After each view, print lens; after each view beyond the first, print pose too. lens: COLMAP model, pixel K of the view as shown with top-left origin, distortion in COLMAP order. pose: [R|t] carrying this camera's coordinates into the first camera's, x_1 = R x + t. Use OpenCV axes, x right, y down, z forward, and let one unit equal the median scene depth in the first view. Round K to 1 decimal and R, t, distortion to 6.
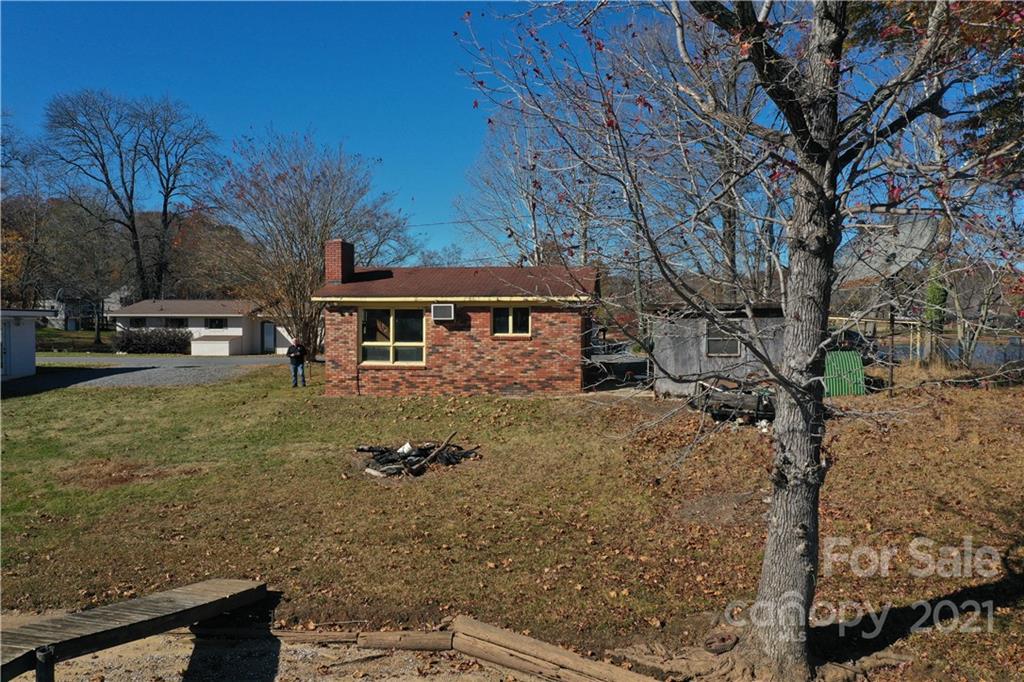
lens RADIAL K [[812.6, 0, 509.8], [0, 812.6, 358.9], [0, 0, 1]] dist [-0.000827, 0.002150]
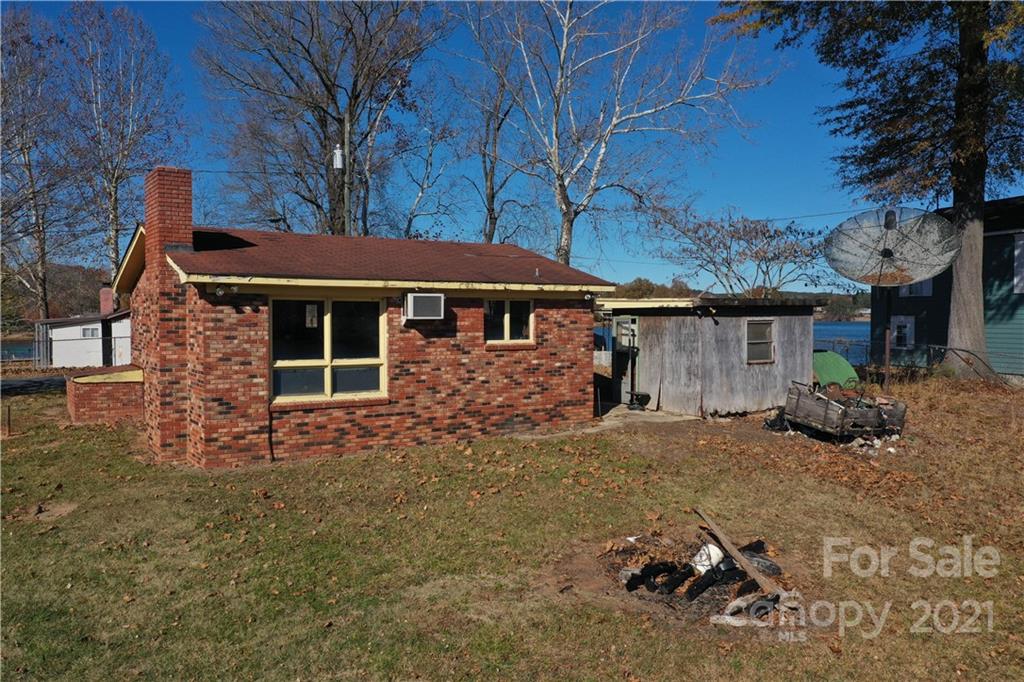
lens RADIAL K [[811.0, 0, 512.0], [0, 811.0, 341.0], [0, 0, 1]] dist [0.003525, 0.005379]
pose [[0.747402, -0.020733, 0.664048, -0.431938], [0.032264, 0.999466, -0.005108, -0.026858], [-0.663588, 0.025243, 0.747673, 0.504975]]
